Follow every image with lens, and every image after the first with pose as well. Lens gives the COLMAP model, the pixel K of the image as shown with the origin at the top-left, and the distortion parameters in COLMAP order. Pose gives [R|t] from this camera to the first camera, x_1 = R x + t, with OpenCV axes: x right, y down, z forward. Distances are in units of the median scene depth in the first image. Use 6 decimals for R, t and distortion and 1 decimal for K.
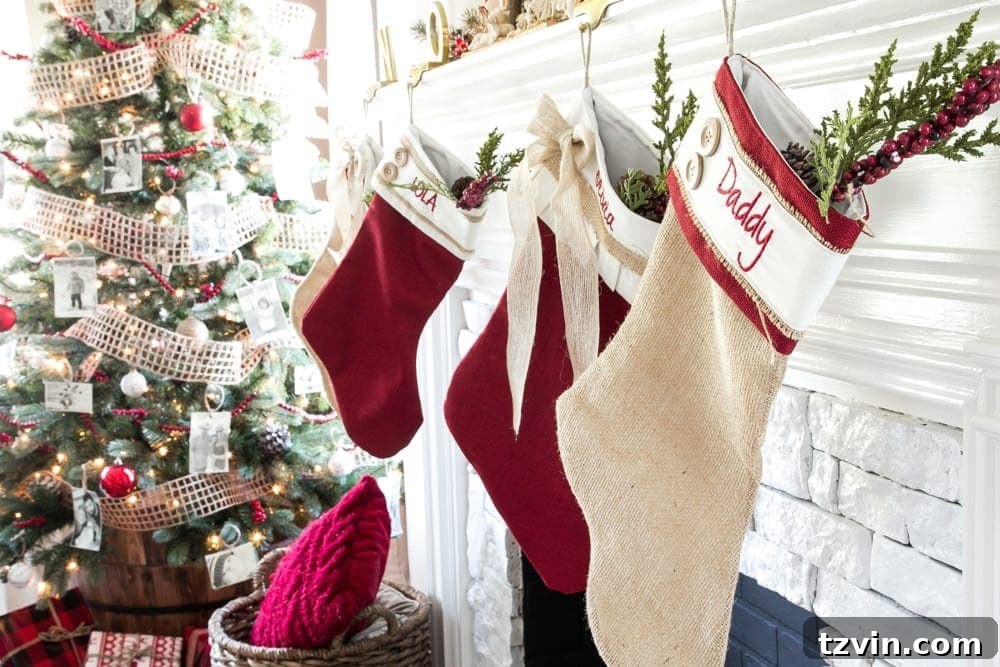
lens RADIAL K [[1298.5, 0, 500.0], [0, 1298.5, 333.5], [0, 0, 1]] dist [0.085419, 0.014640]
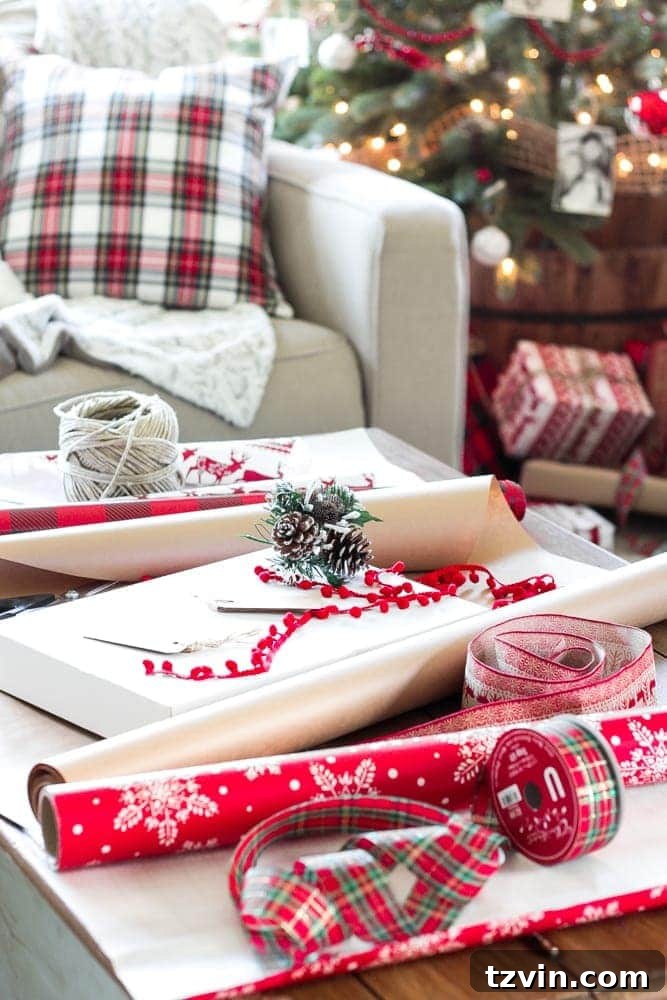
lens RADIAL K [[2479.2, 0, 333.5], [0, 2479.2, 500.0], [0, 0, 1]] dist [-0.050804, -0.655379]
pose [[0.982943, -0.002079, 0.183901, -0.685641], [-0.029549, 0.985160, 0.169074, 0.095335], [-0.181524, -0.171625, 0.968294, -0.282251]]
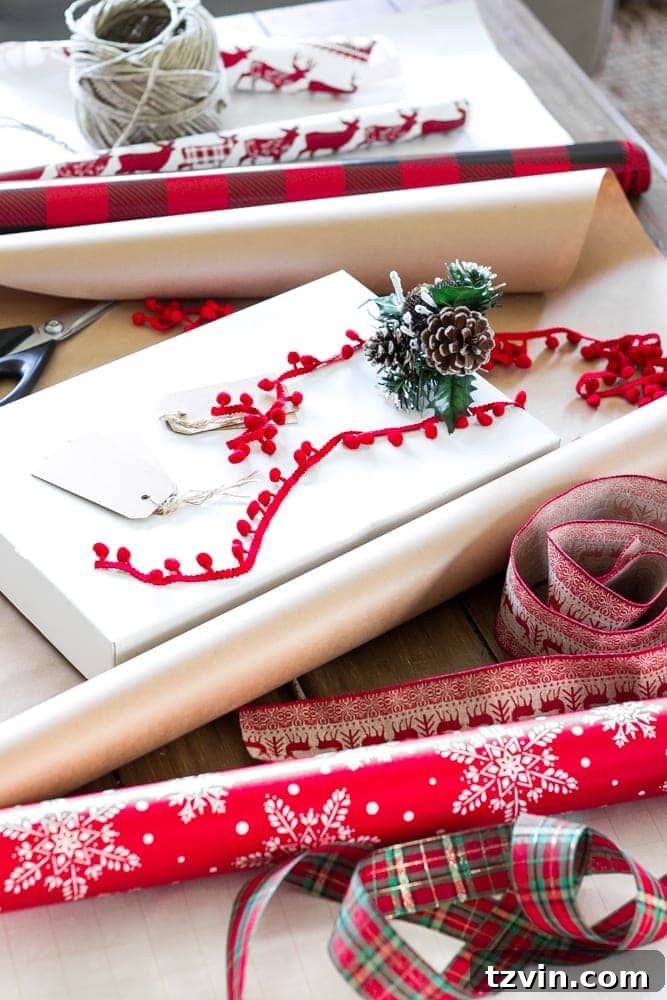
lens RADIAL K [[2479.2, 0, 333.5], [0, 2479.2, 500.0], [0, 0, 1]] dist [-0.050804, -0.655379]
pose [[0.995646, 0.008276, 0.092843, -0.611141], [-0.056583, 0.845194, 0.531457, -0.039803], [-0.074072, -0.534396, 0.841982, -0.074400]]
